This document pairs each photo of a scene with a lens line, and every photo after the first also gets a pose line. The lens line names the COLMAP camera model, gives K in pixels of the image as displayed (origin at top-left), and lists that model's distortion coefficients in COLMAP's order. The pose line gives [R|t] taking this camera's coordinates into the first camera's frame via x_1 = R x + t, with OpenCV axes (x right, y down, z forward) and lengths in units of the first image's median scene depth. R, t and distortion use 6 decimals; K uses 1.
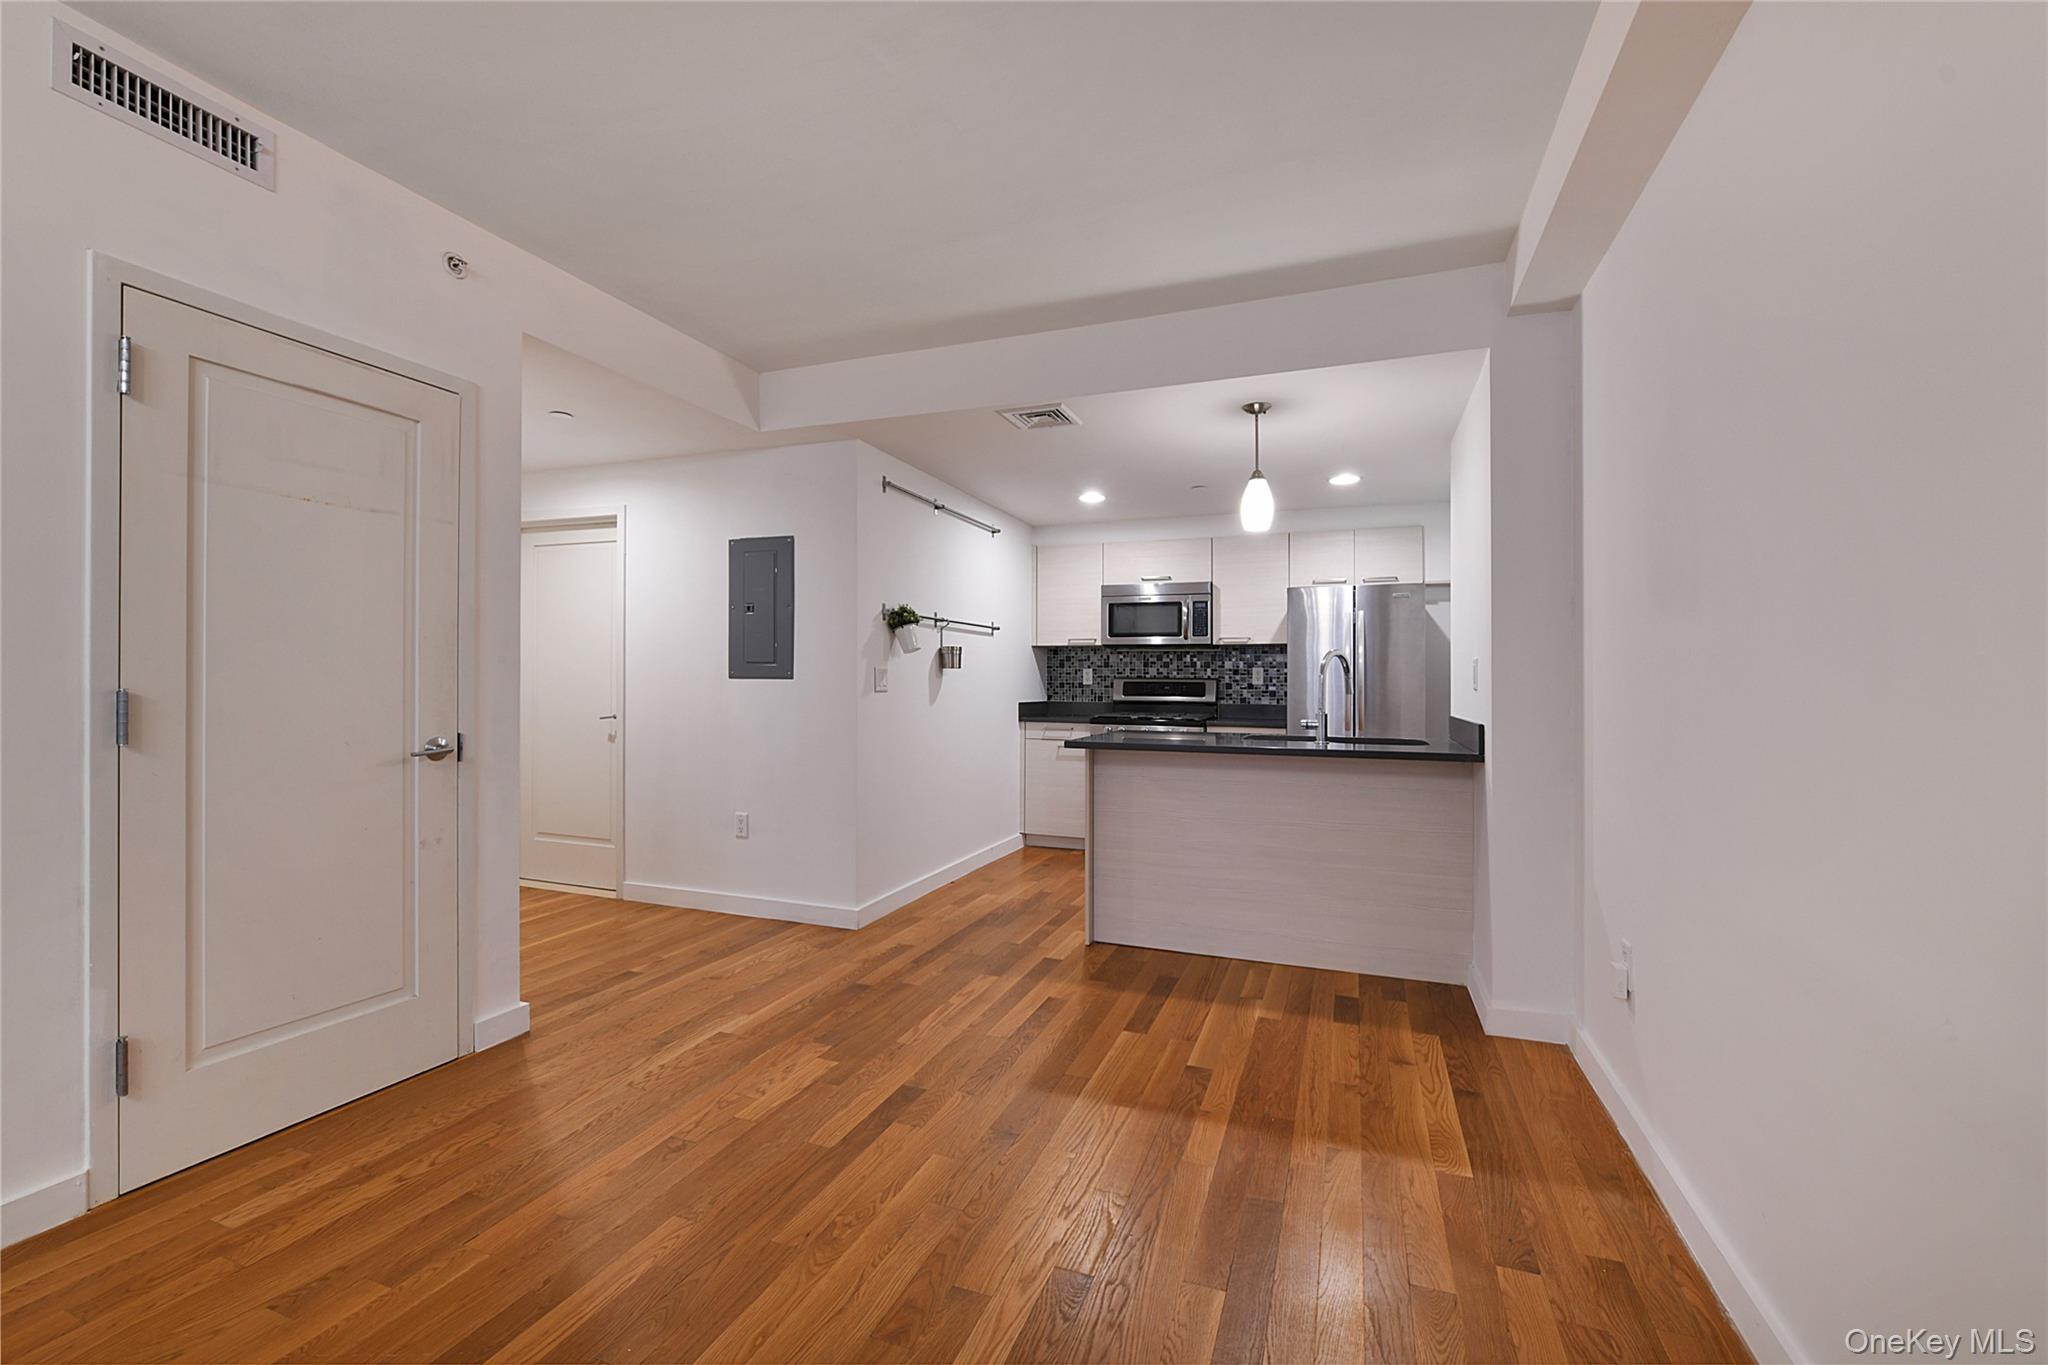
lens RADIAL K [[838.3, 0, 1024.0], [0, 838.3, 682.5], [0, 0, 1]] dist [0.001328, 0.000187]
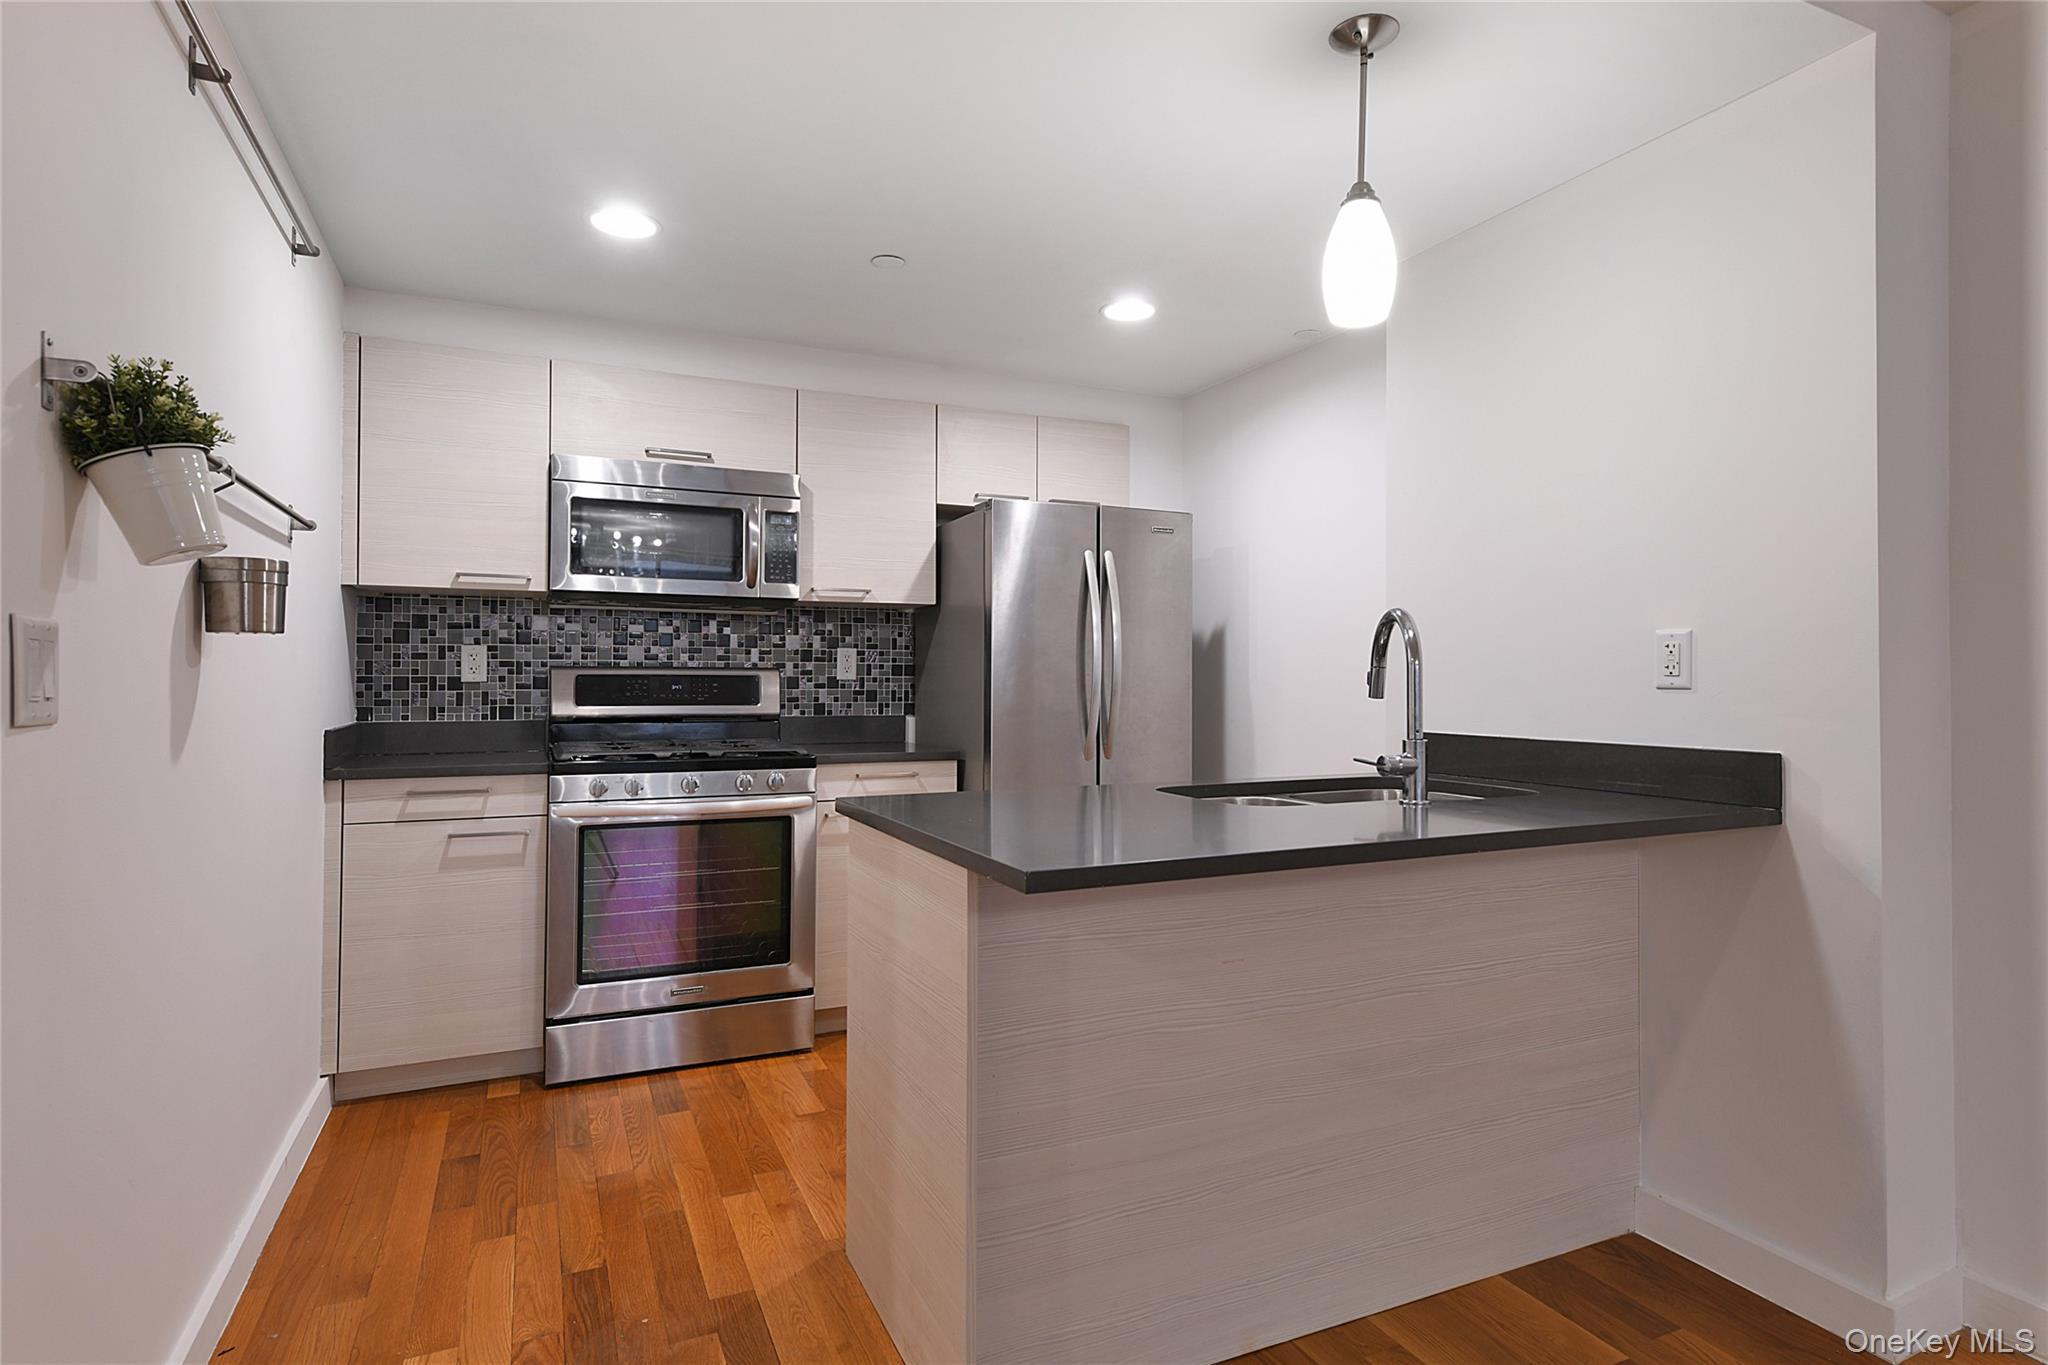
lens RADIAL K [[1071.6, 0, 1029.9], [0, 1071.6, 659.4], [0, 0, 1]] dist [0.004554, 0.000424]
pose [[0.687683, 0.007024, 0.725977, -0.139758], [0.002806, 0.999920, -0.012333, -0.001585], [-0.726006, 0.010518, 0.687608, 0.436563]]
